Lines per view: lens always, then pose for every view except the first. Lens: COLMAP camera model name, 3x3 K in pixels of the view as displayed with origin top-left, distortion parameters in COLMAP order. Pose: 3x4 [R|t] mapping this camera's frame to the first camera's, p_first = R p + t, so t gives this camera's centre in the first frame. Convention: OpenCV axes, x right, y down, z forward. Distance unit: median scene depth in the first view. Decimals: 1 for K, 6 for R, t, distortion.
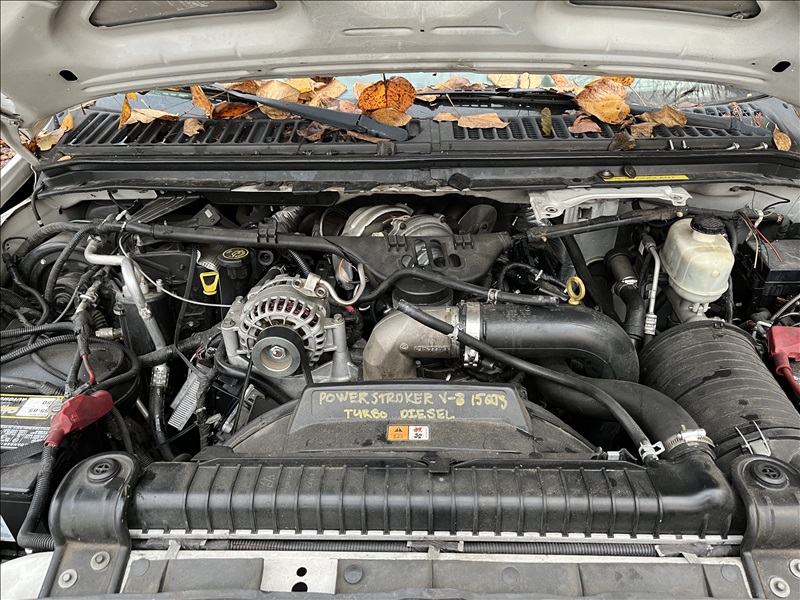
lens RADIAL K [[622.4, 0, 396.3], [0, 622.4, 298.7], [0, 0, 1]] dist [0.003260, -0.015585]
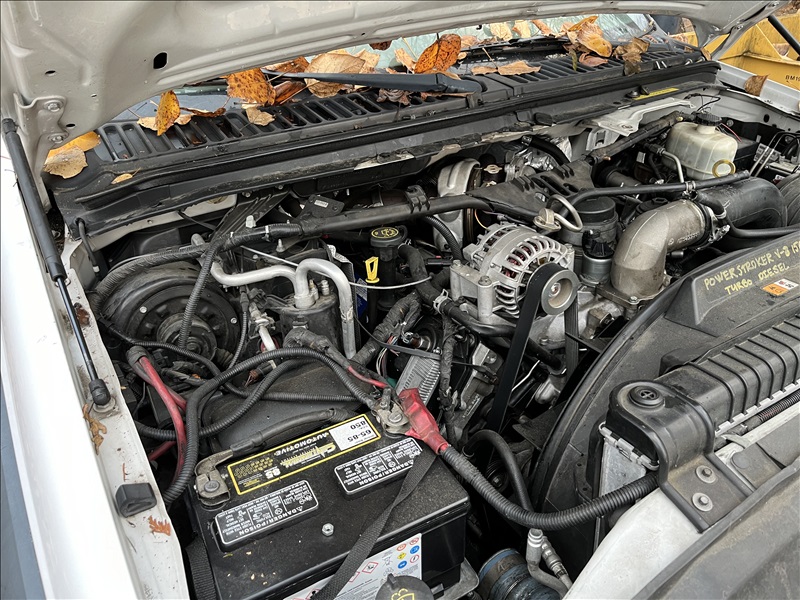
lens RADIAL K [[622.4, 0, 401.1], [0, 622.4, 300.4], [0, 0, 1]] dist [0.003260, -0.015585]
pose [[0.850286, -0.283826, 0.443235, -0.656955], [0.294345, 0.954563, 0.046594, -0.012181], [-0.436320, 0.090845, 0.895194, 0.167622]]
